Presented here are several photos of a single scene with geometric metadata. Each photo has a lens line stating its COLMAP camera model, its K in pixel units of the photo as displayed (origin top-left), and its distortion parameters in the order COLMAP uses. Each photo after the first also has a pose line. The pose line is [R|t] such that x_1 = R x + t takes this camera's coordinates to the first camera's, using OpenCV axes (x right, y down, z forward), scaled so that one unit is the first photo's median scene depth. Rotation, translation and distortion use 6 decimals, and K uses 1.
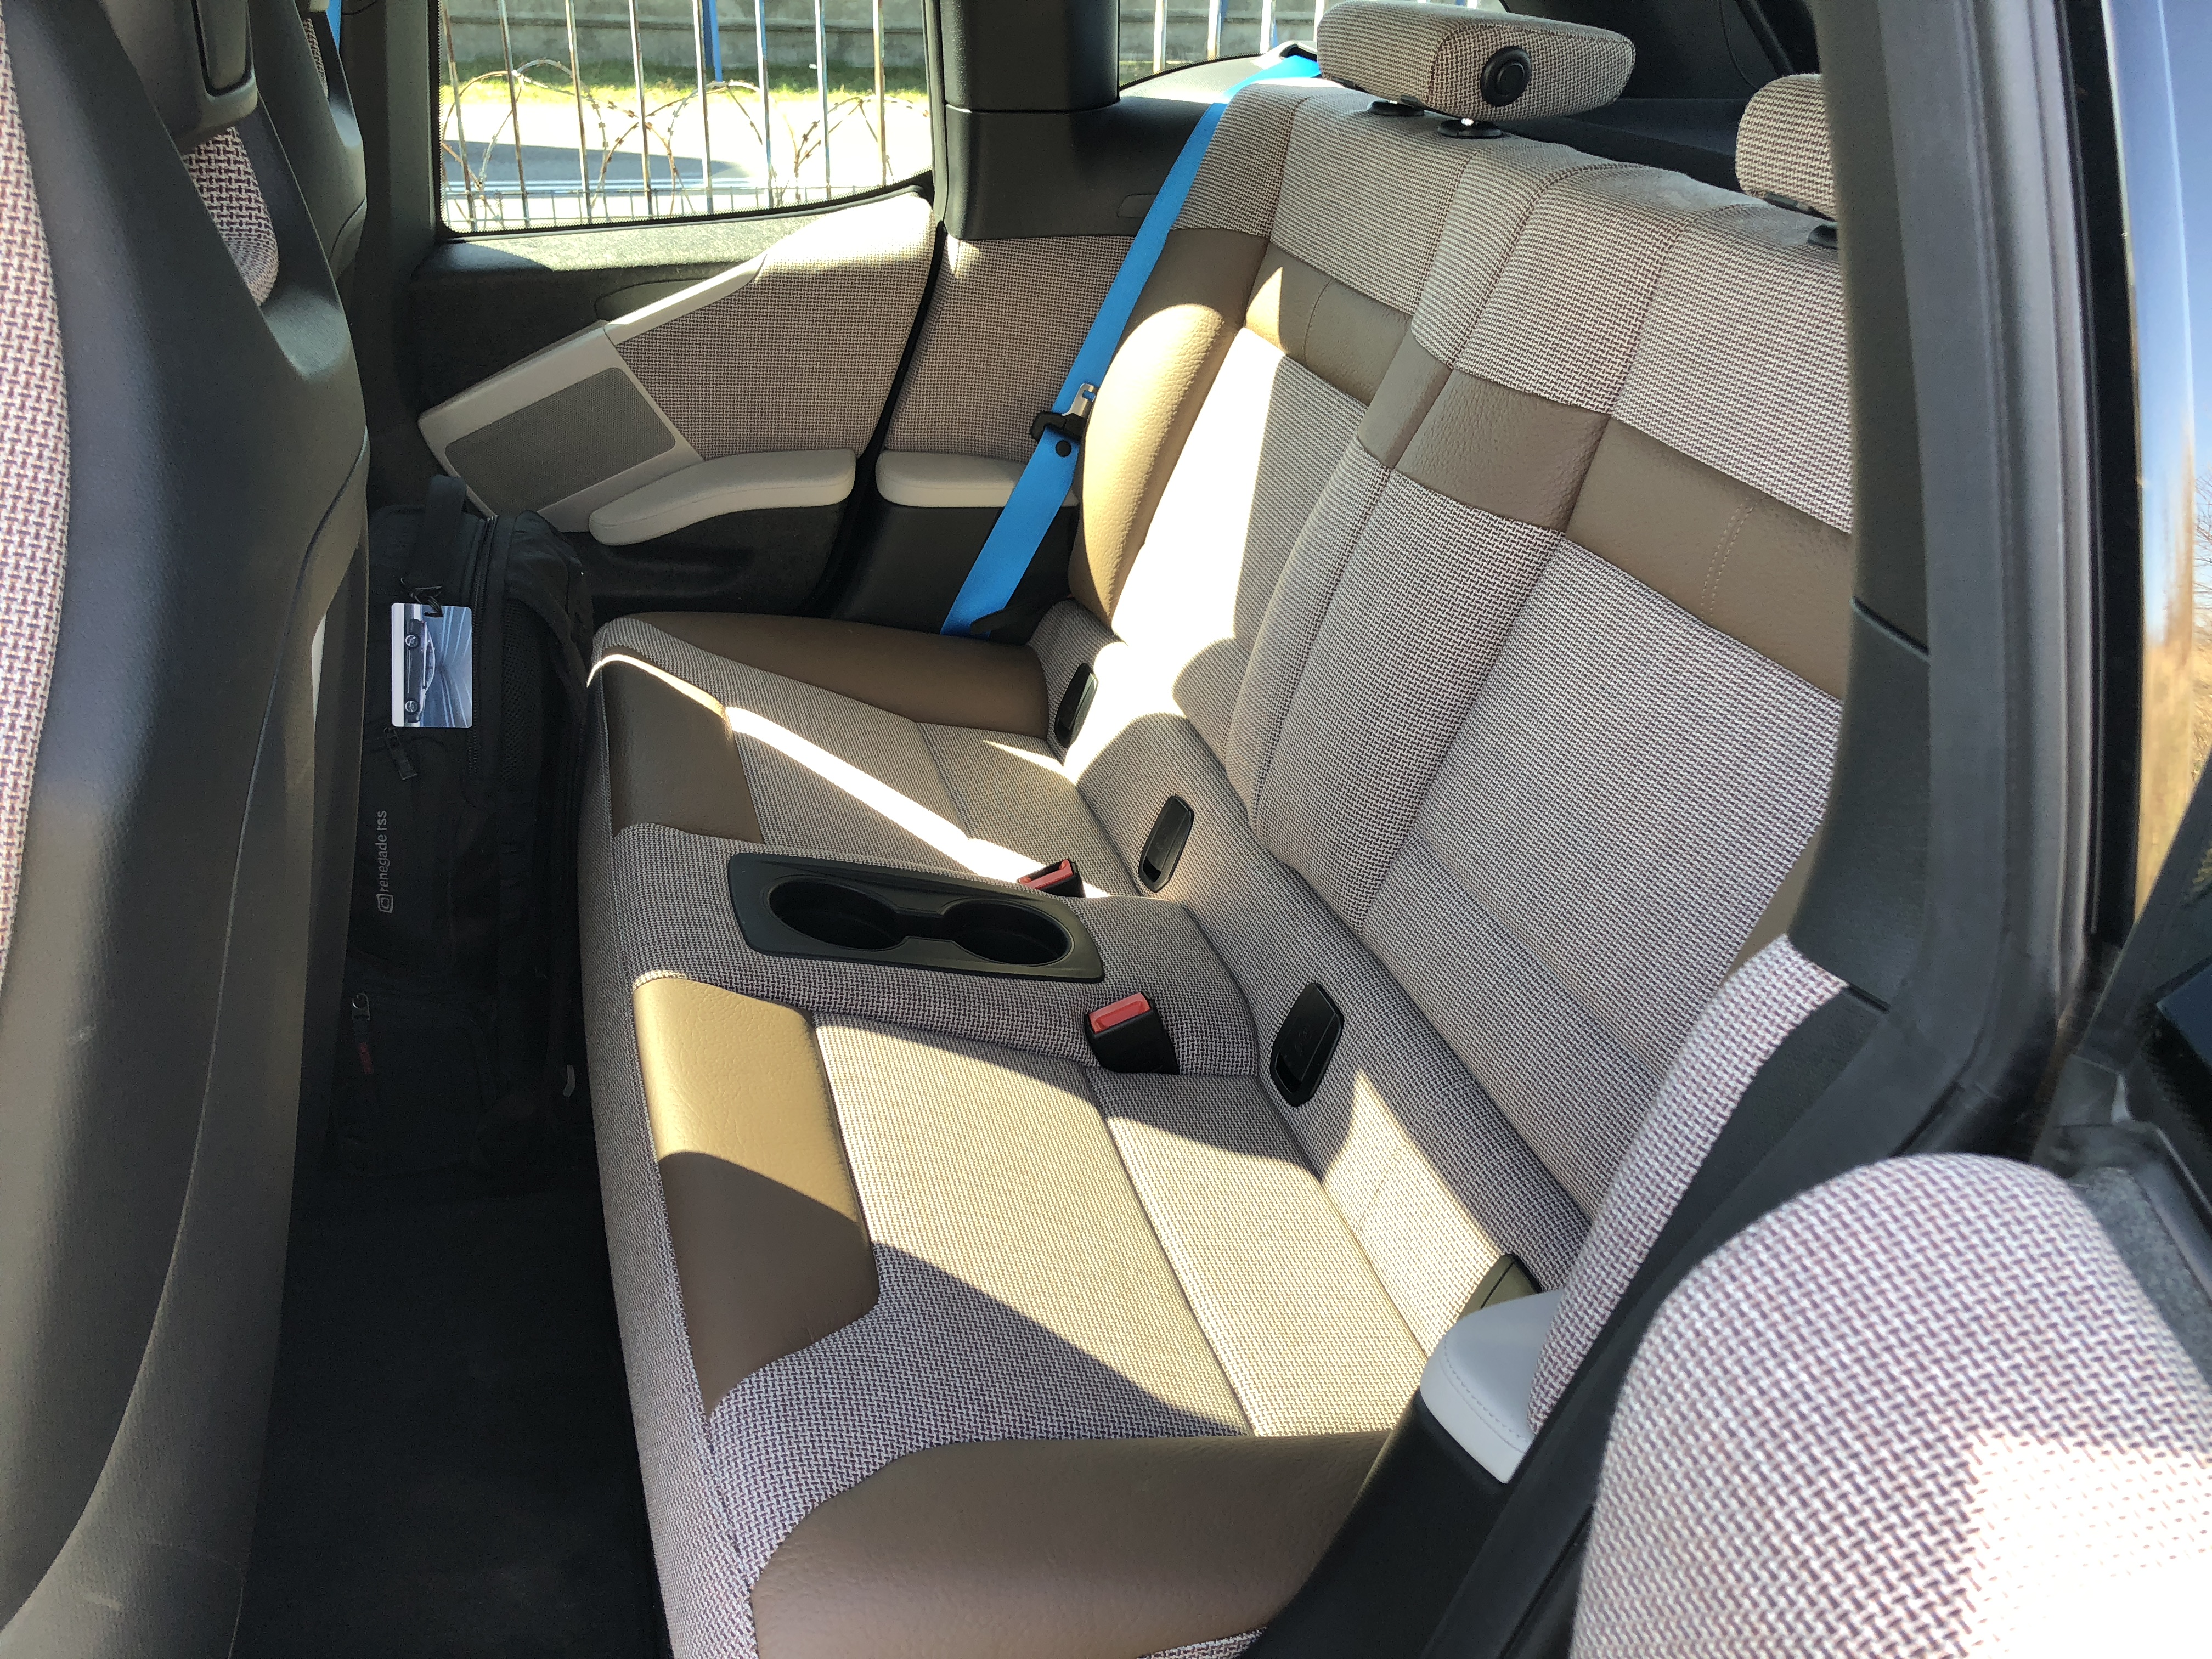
lens RADIAL K [[1817.2, 0, 1101.4], [0, 1817.2, 817.8], [0, 0, 1]] dist [0.019212, 0.002434]
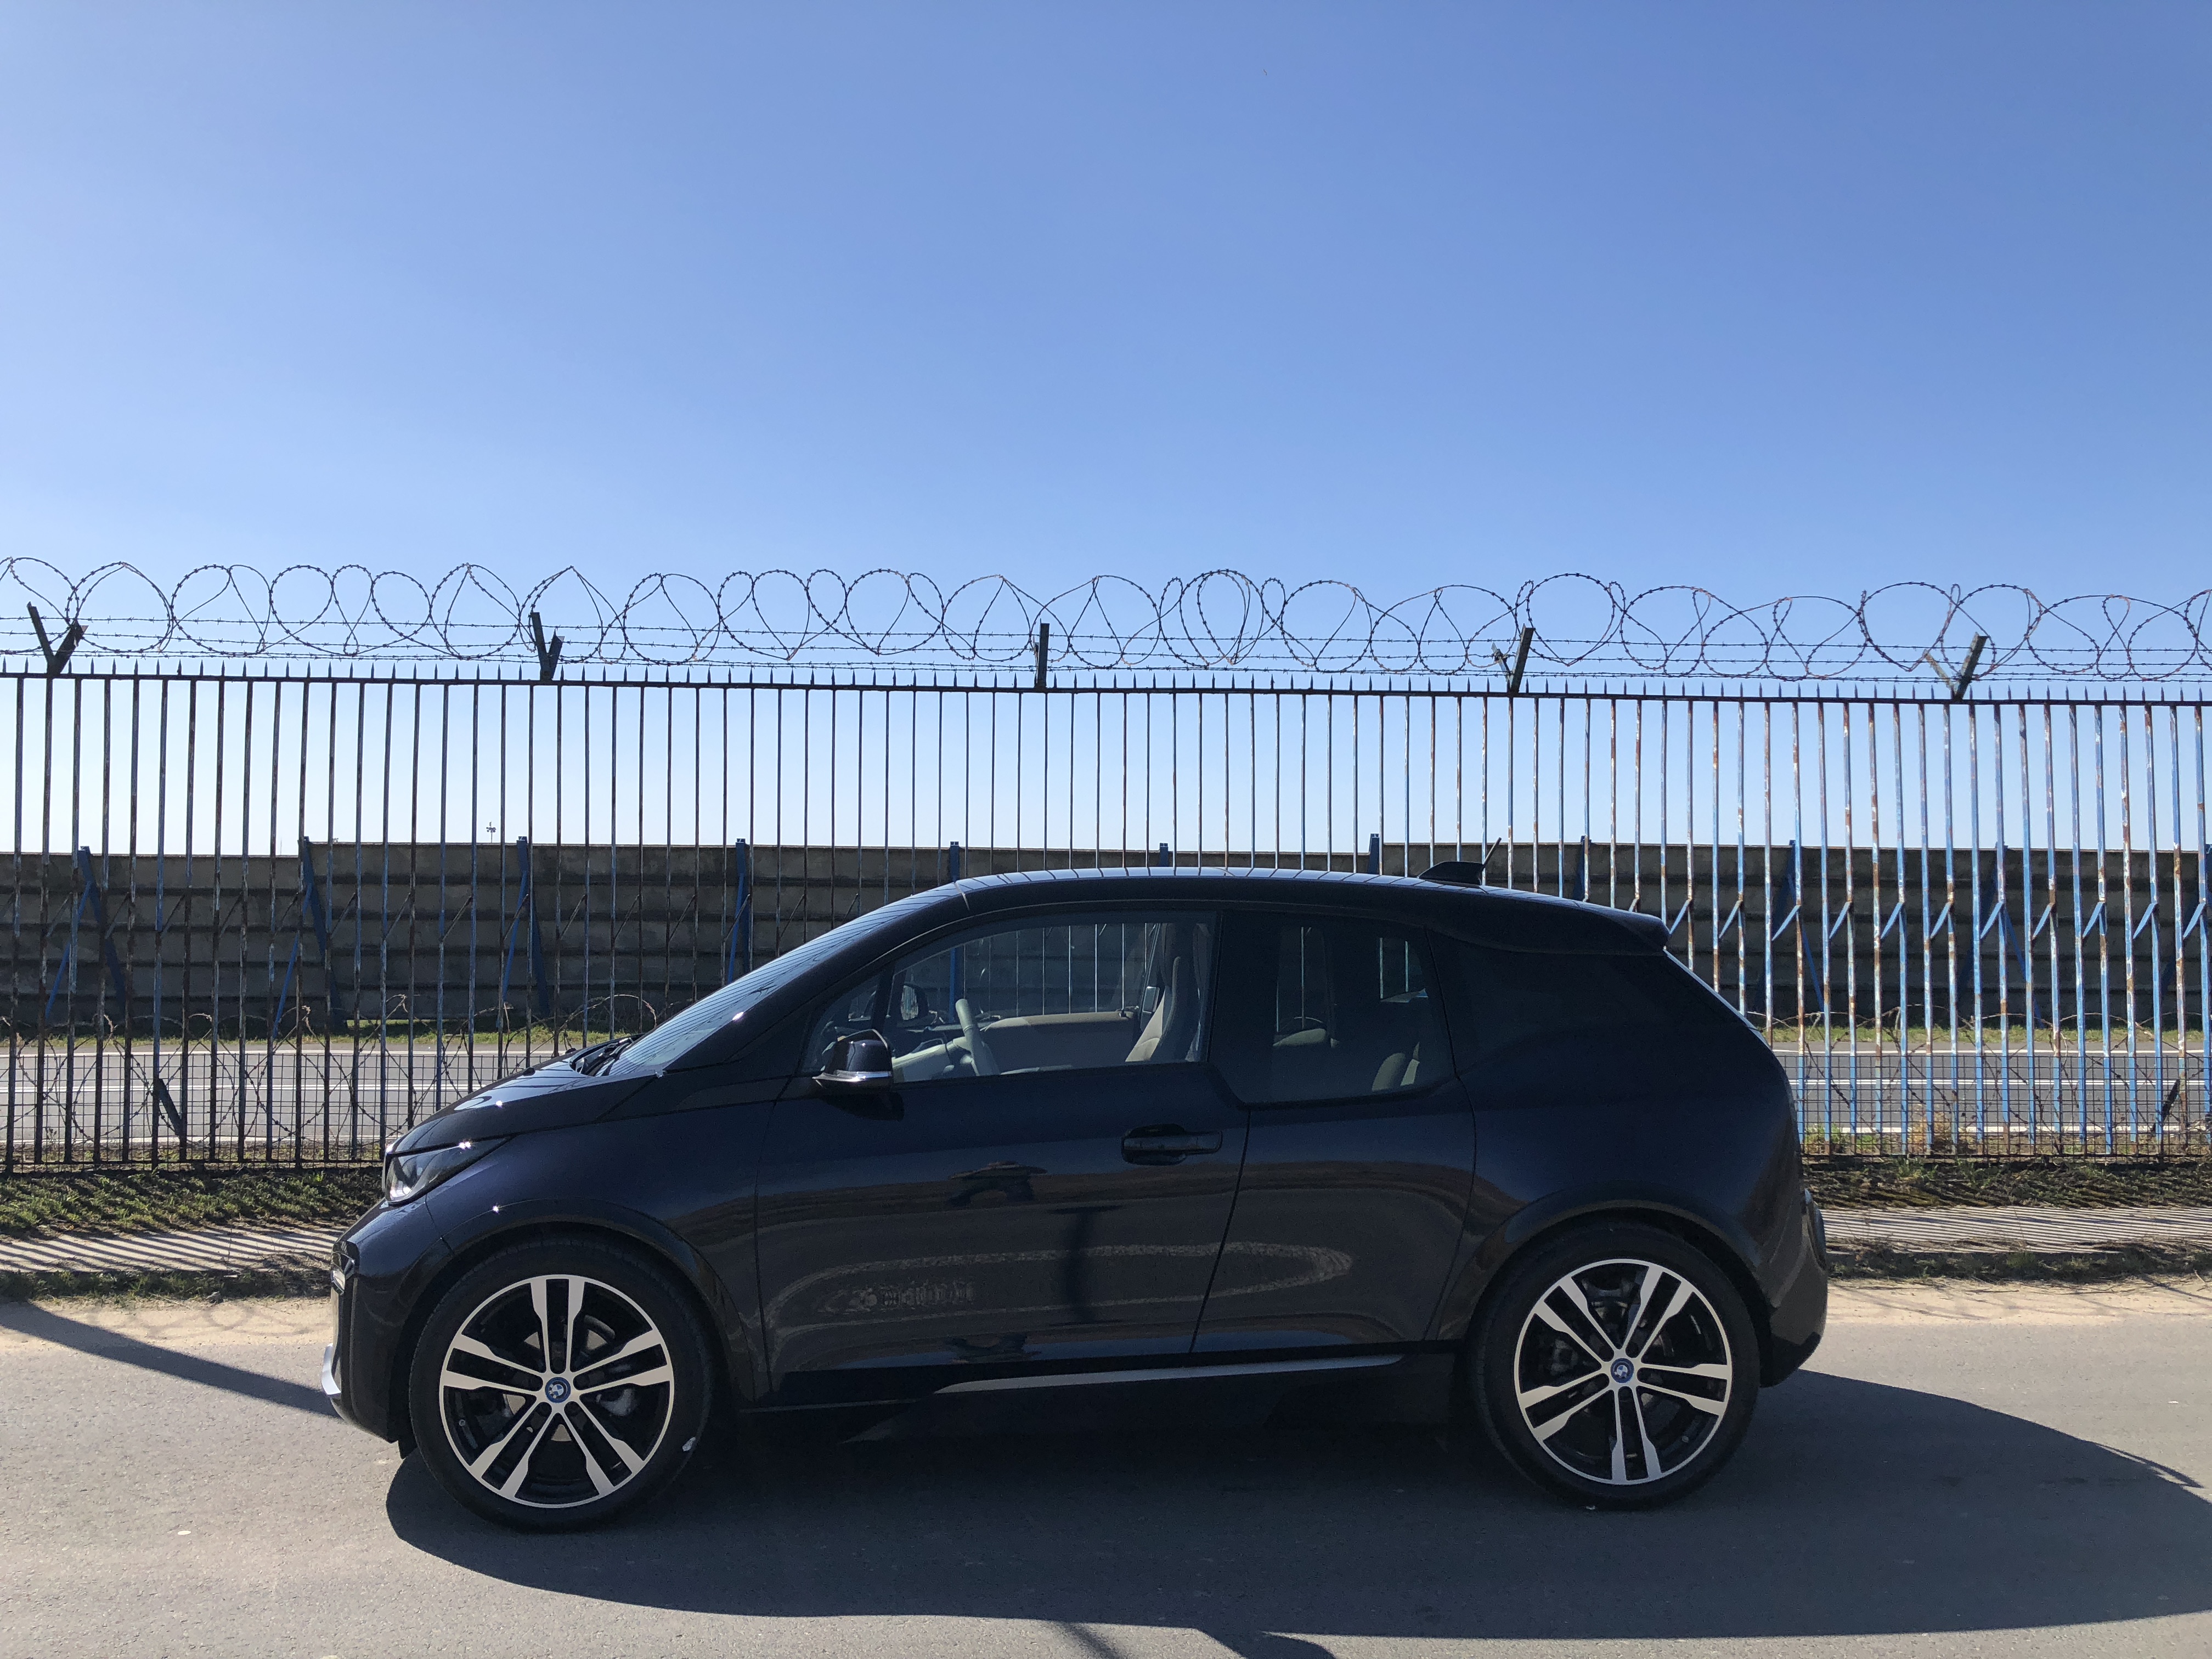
lens RADIAL K [[1815.8, 0, 1106.2], [0, 1815.8, 805.6], [0, 0, 1]] dist [0.029727, -0.022799]
pose [[0.978814, -0.028937, -0.202698, 0.221448], [-0.075628, 0.868864, -0.489240, 1.060213], [0.190274, 0.494205, 0.848267, -2.328441]]
